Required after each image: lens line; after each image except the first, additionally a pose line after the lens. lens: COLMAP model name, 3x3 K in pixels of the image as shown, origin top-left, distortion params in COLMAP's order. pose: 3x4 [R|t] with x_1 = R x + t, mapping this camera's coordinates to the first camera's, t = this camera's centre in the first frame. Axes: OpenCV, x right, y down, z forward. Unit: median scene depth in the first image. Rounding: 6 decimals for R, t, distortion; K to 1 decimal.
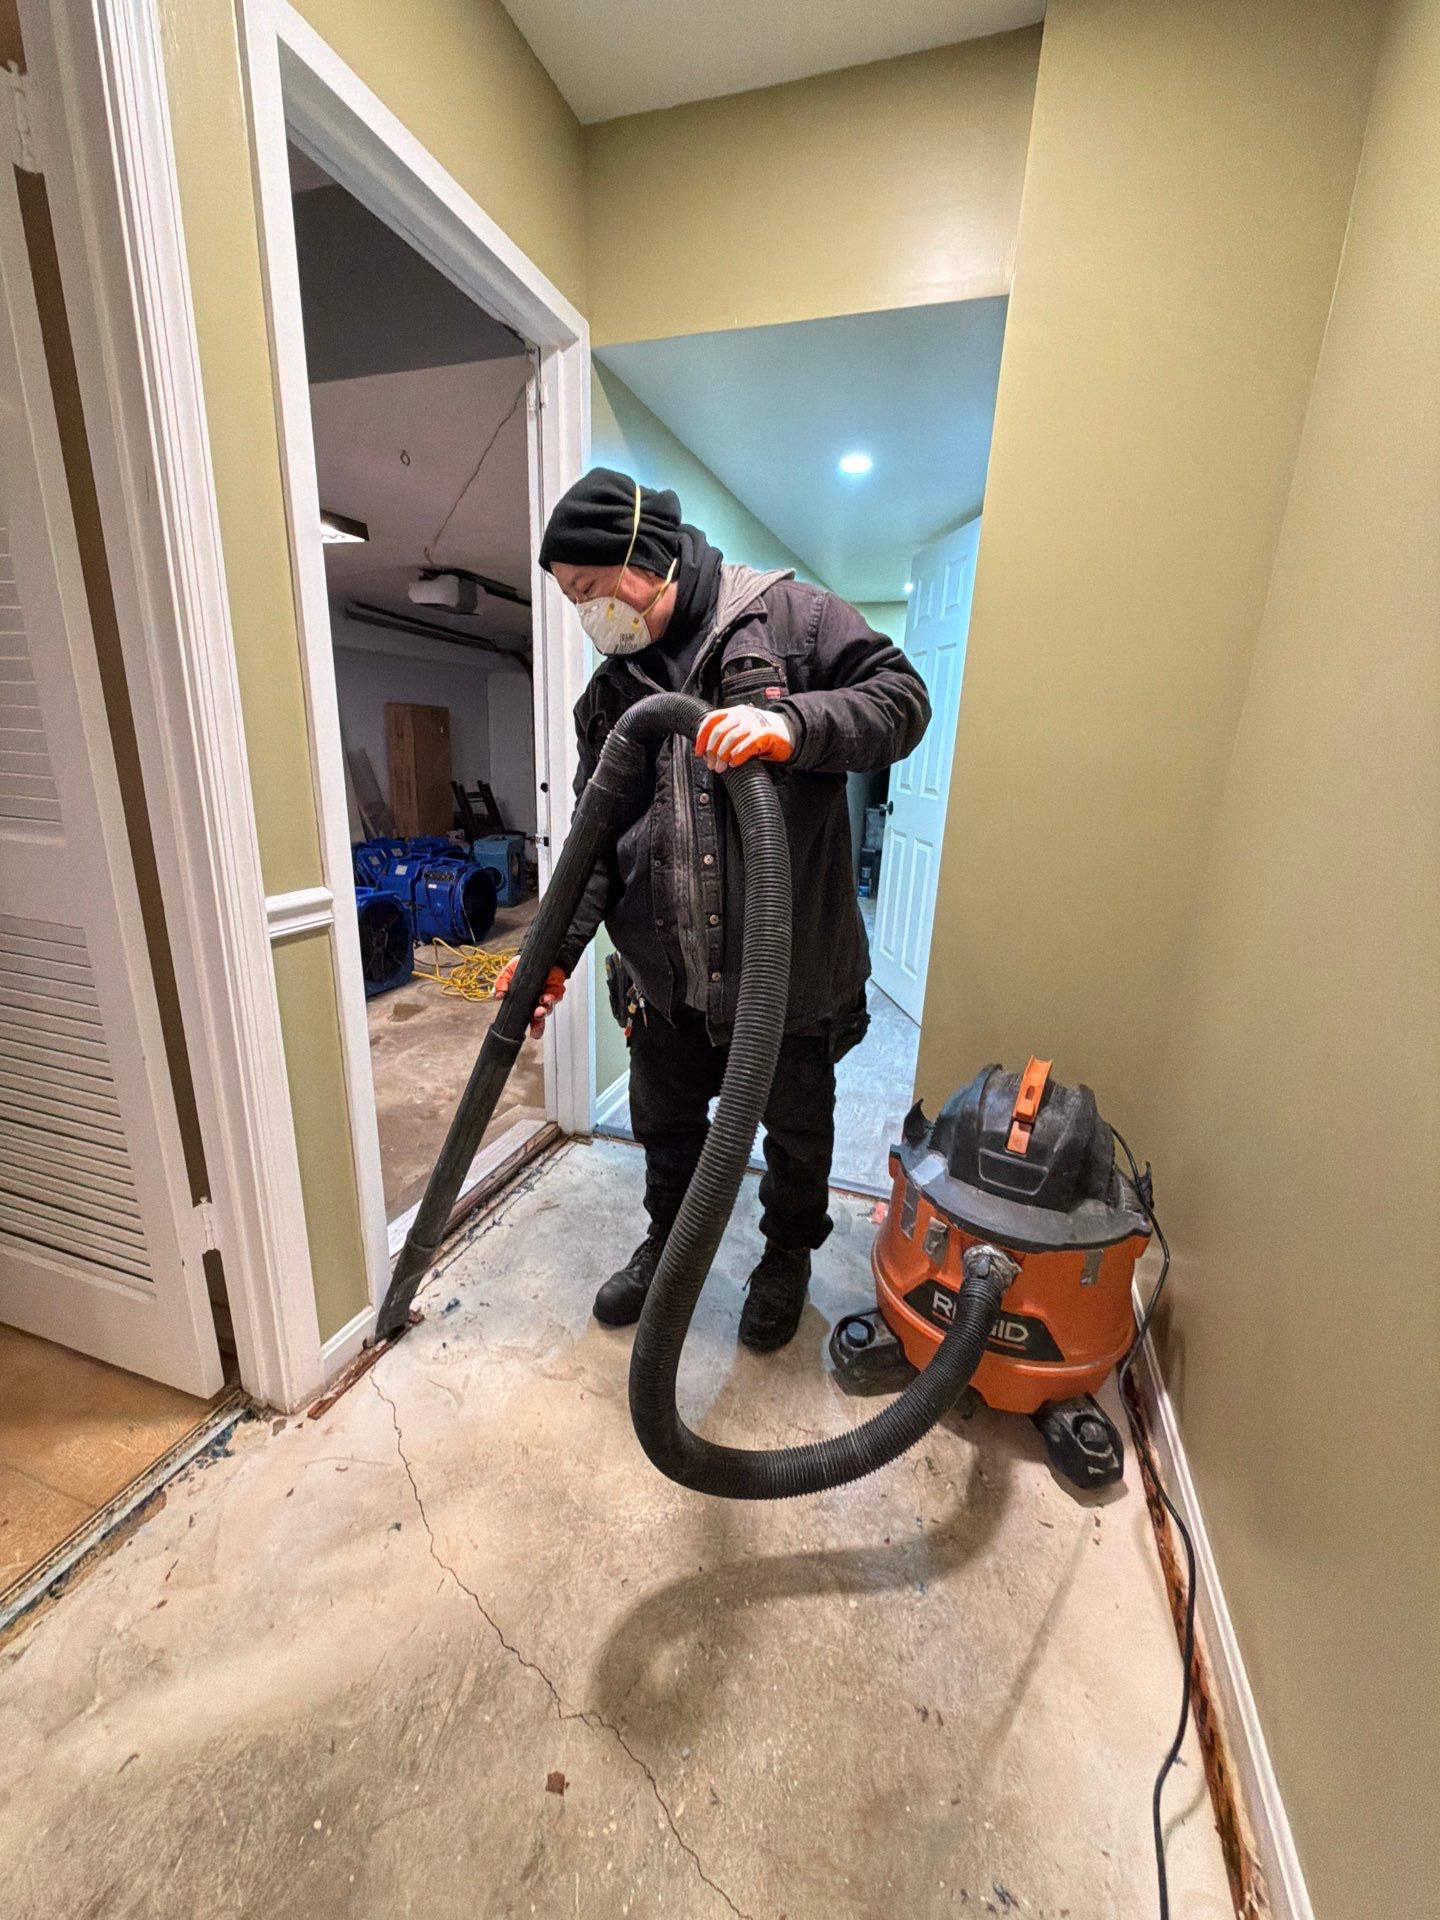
lens RADIAL K [[763.9, 0, 715.9], [0, 763.9, 958.4], [0, 0, 1]] dist [0.000050, 0.000771]
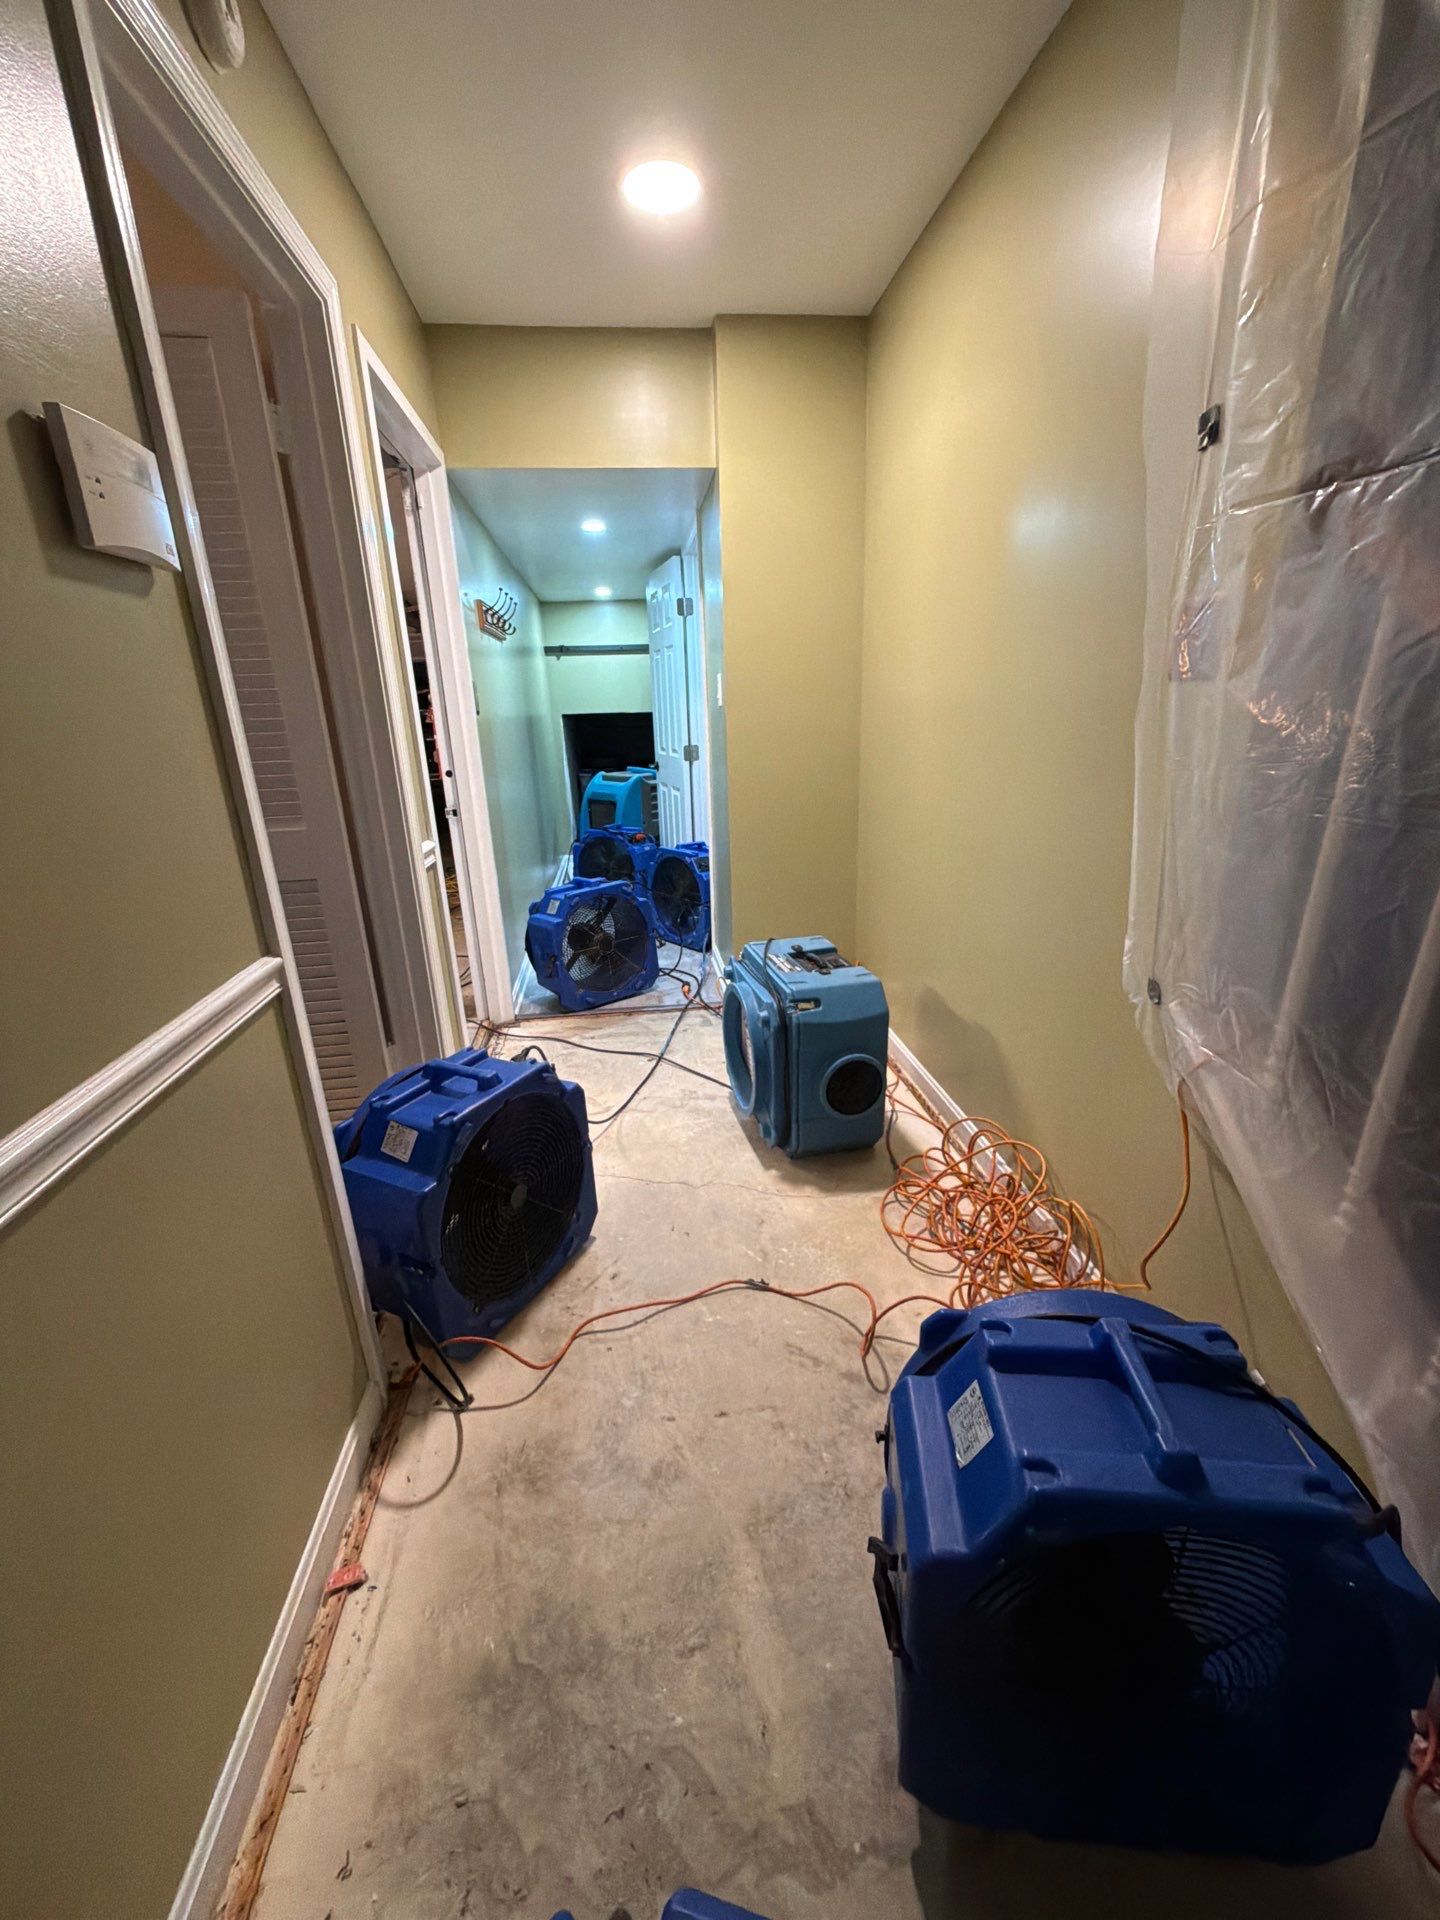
lens RADIAL K [[763.9, 0, 715.9], [0, 763.9, 958.4], [0, 0, 1]] dist [0.000050, 0.000771]
pose [[0.896031, -0.203143, 0.394792, -0.544300], [0.188005, 0.979136, 0.077118, 0.120709], [-0.402221, 0.005123, 0.915528, -0.629105]]
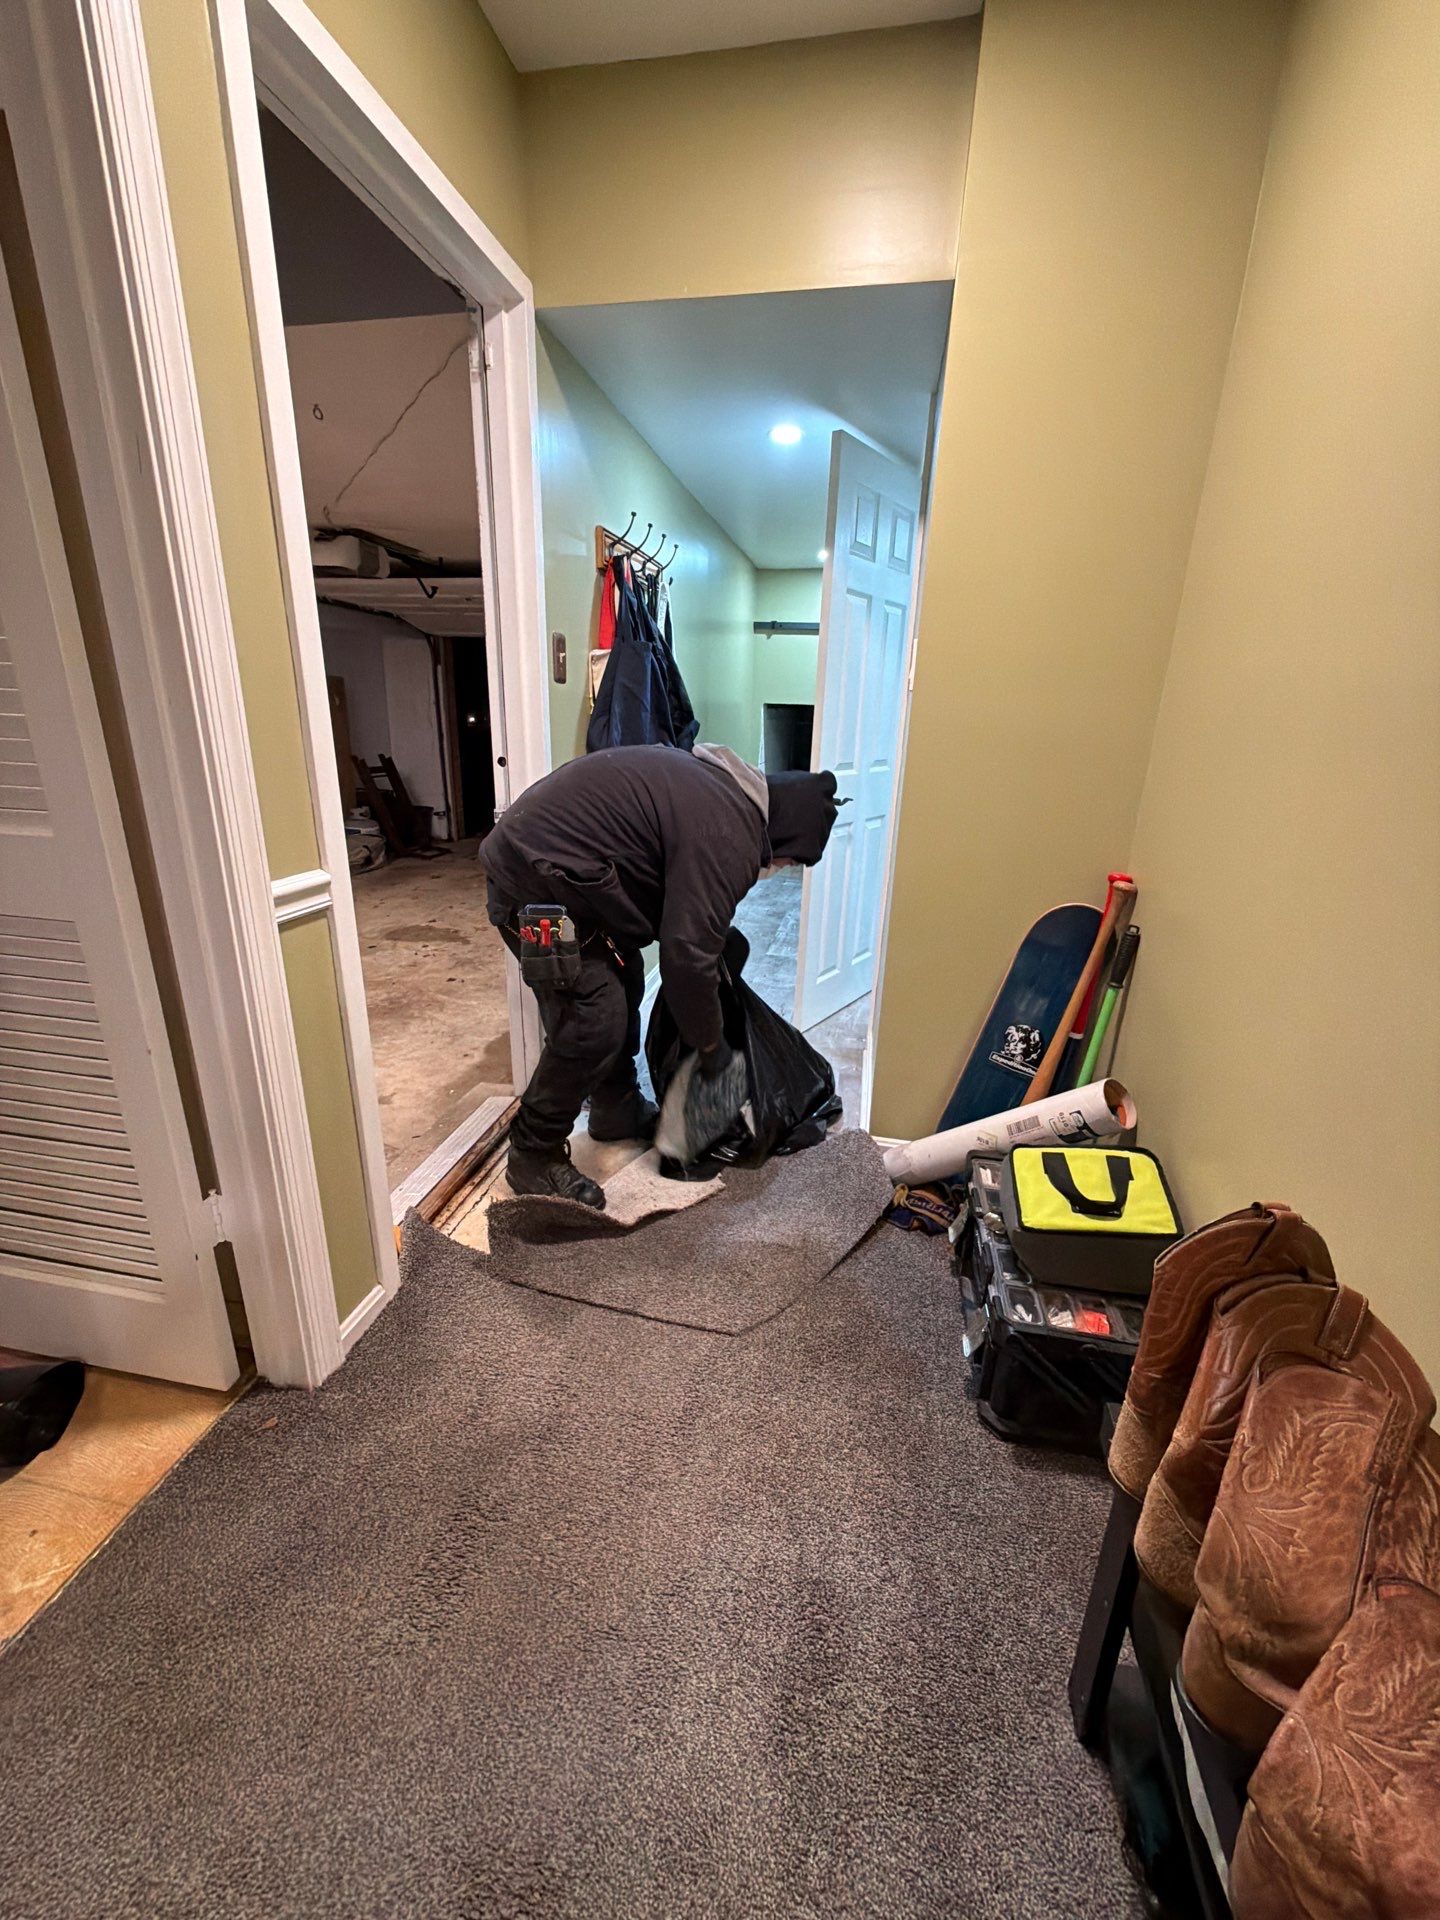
lens RADIAL K [[766.2, 0, 716.7], [0, 766.2, 959.1], [0, 0, 1]] dist [-0.000768, -0.000631]
pose [[0.991333, -0.051605, 0.120817, -0.108646], [0.046717, 0.997985, 0.042945, 0.003235], [-0.122790, -0.036928, 0.991745, -0.039281]]
